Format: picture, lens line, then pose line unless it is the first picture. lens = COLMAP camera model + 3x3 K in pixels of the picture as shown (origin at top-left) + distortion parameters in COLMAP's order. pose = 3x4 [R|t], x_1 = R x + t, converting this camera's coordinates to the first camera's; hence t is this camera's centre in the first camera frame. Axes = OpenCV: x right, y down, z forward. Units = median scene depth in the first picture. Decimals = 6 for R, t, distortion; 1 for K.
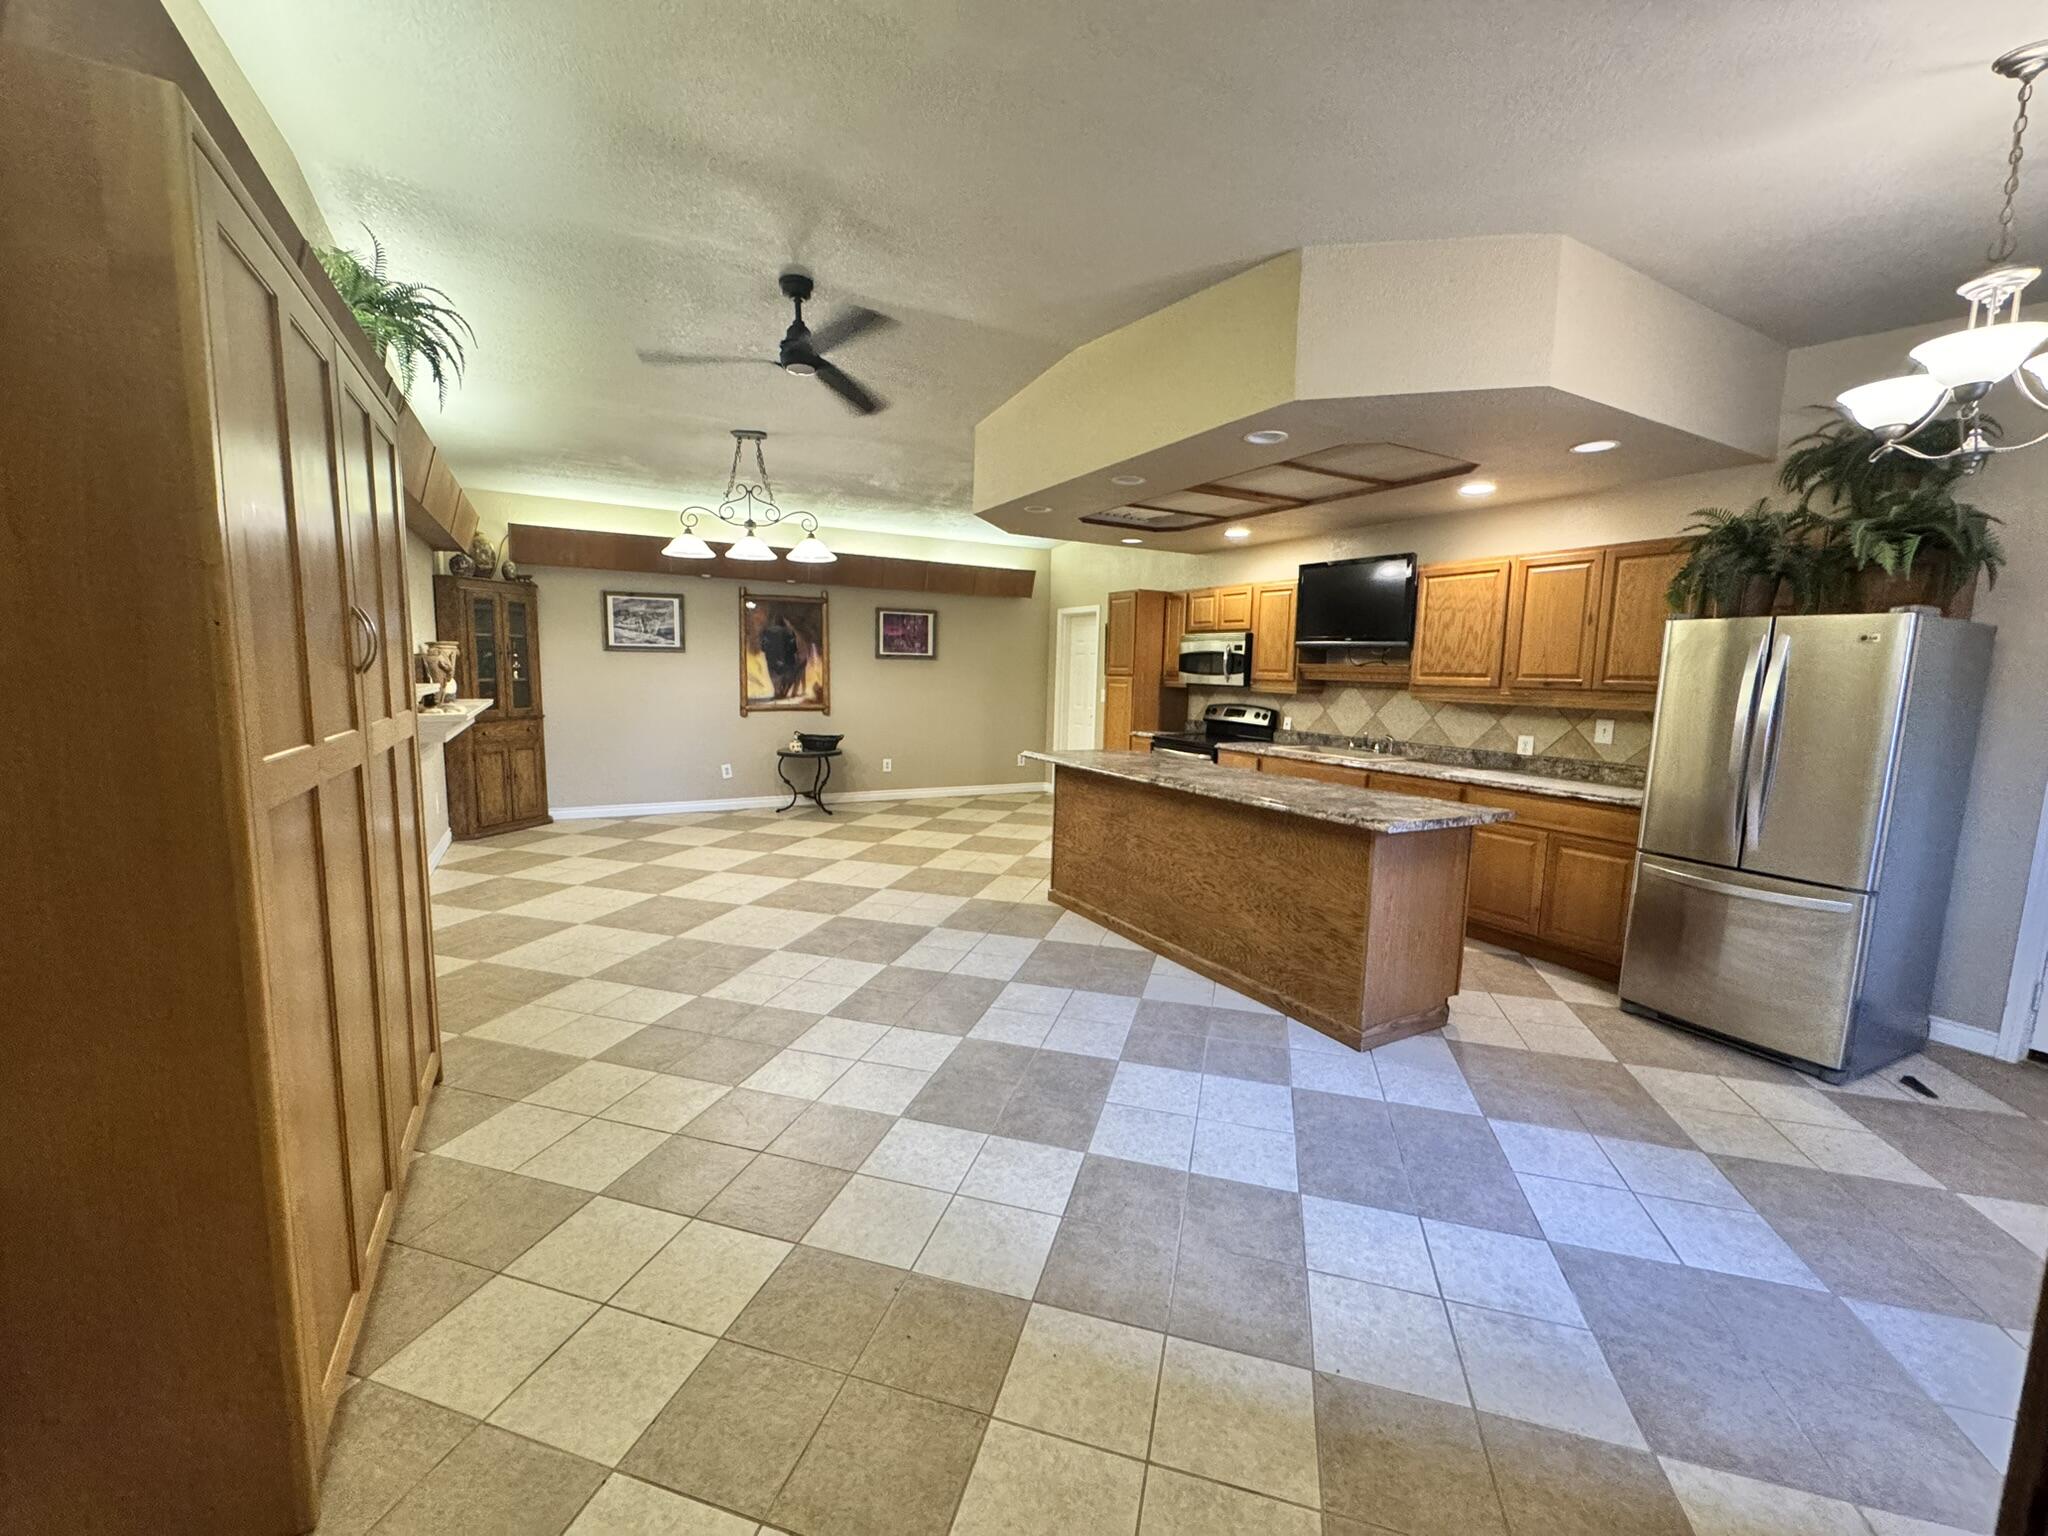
lens RADIAL K [[825.4, 0, 1018.3], [0, 825.4, 771.1], [0, 0, 1]] dist [-0.000610, -0.000242]
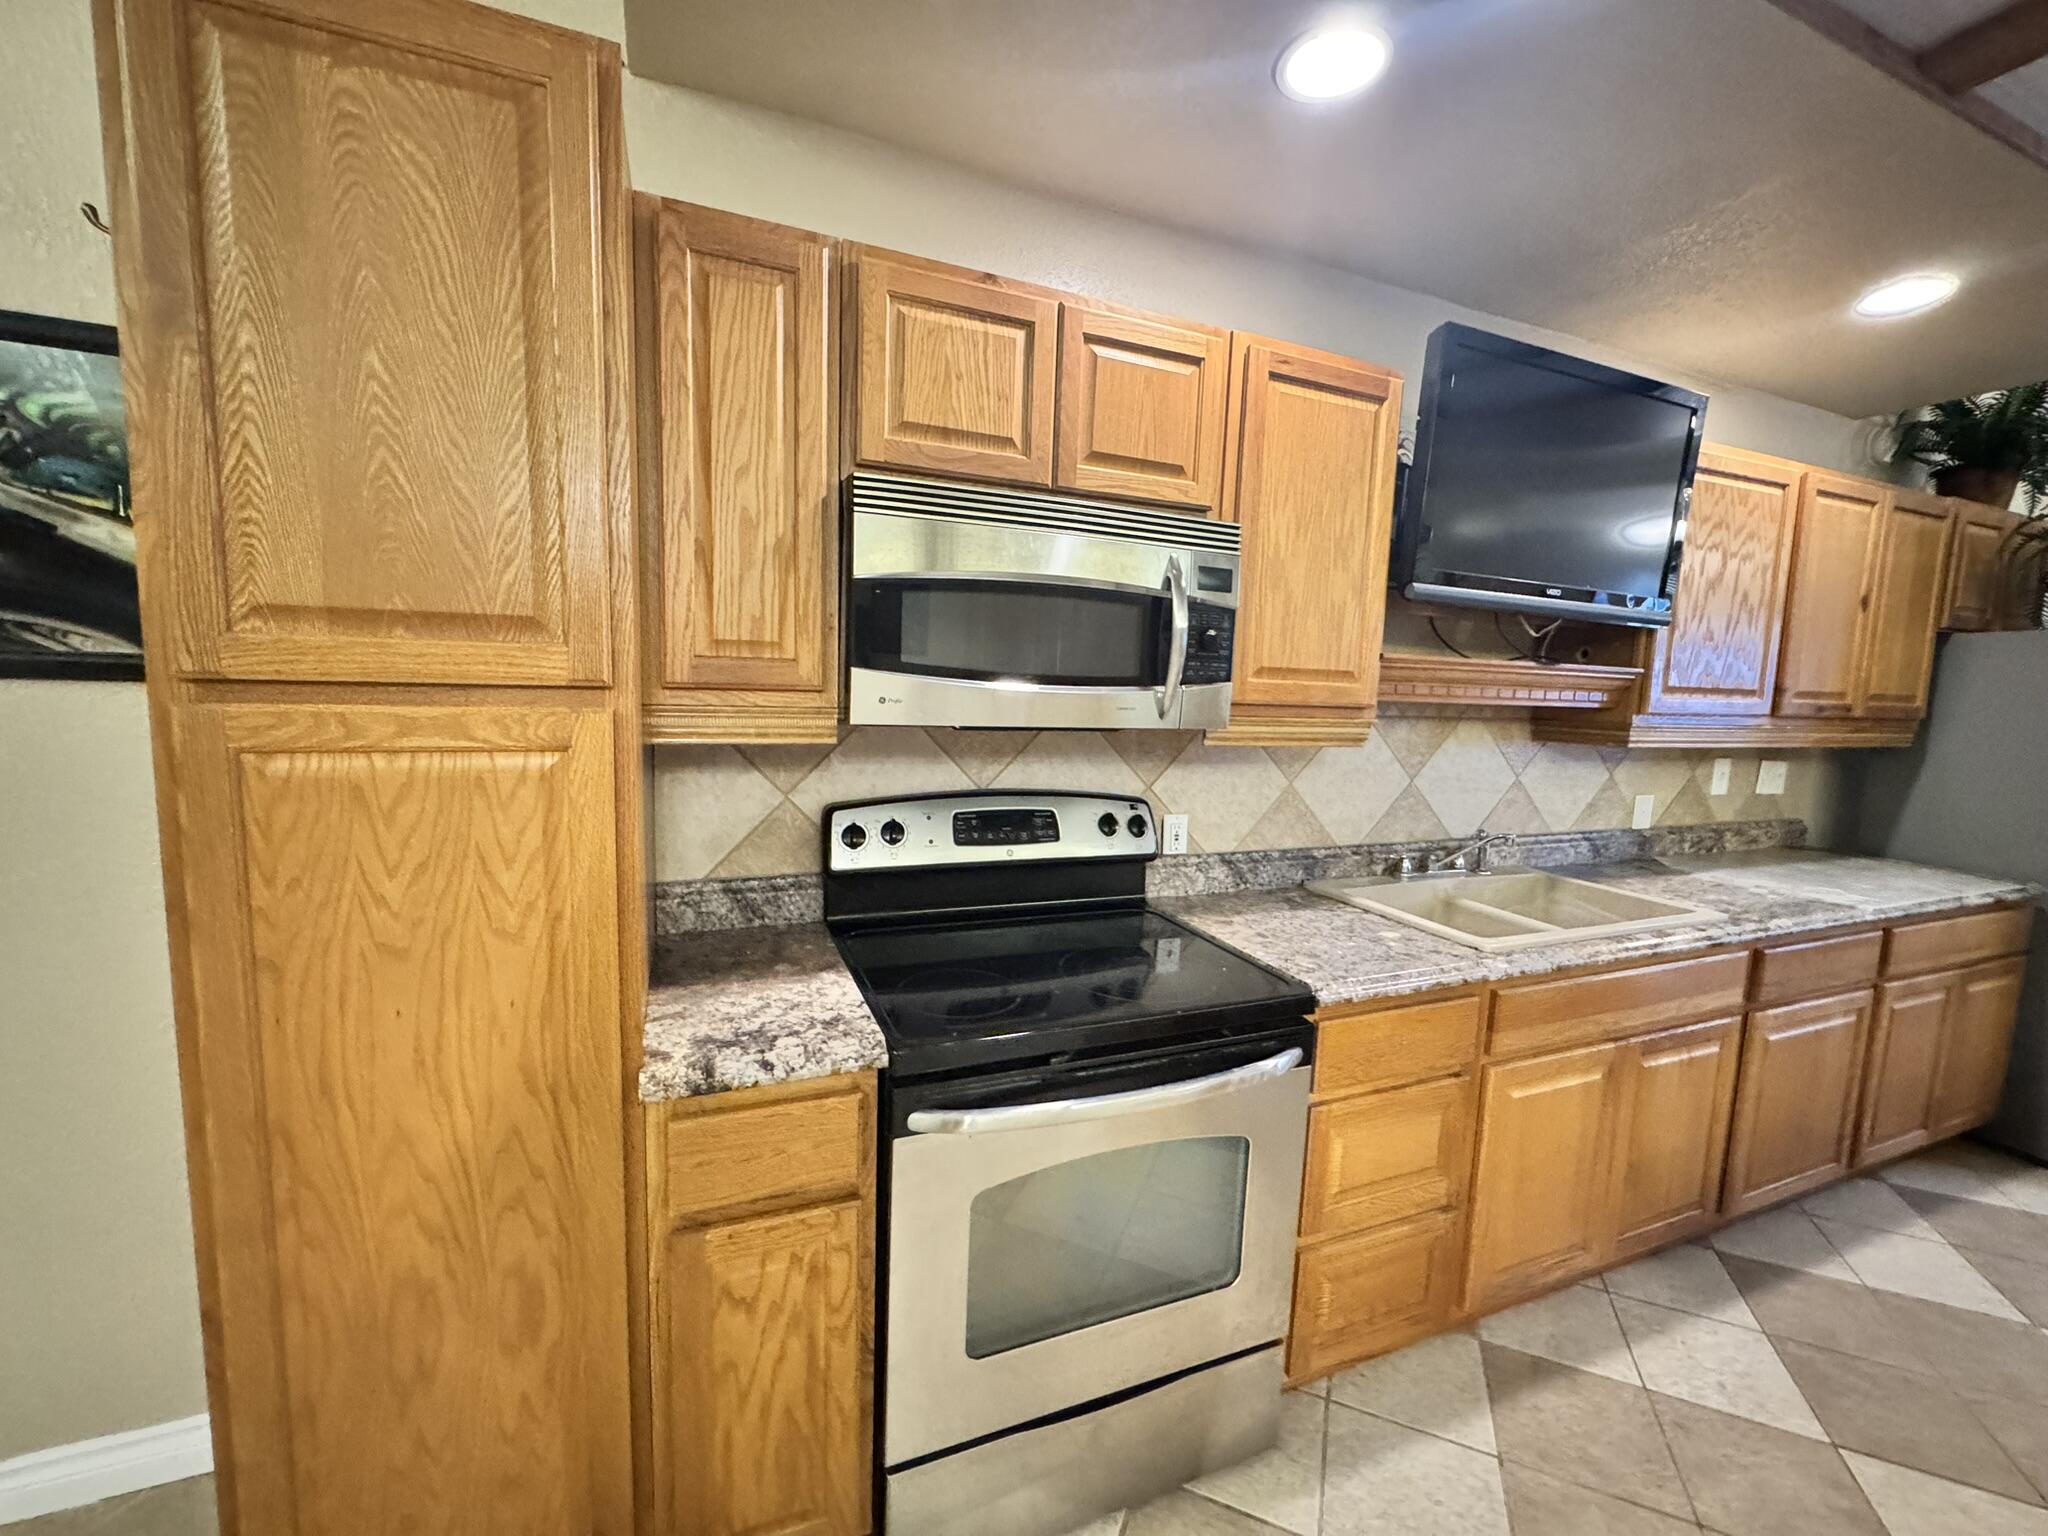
lens RADIAL K [[825.4, 0, 1024.4], [0, 825.4, 767.8], [0, 0, 1]] dist [-0.000610, -0.000242]
pose [[0.115487, -0.128130, 0.985010, 0.011096], [0.092937, 0.988689, 0.117712, -0.161123], [-0.988952, 0.077950, 0.126089, 1.295467]]
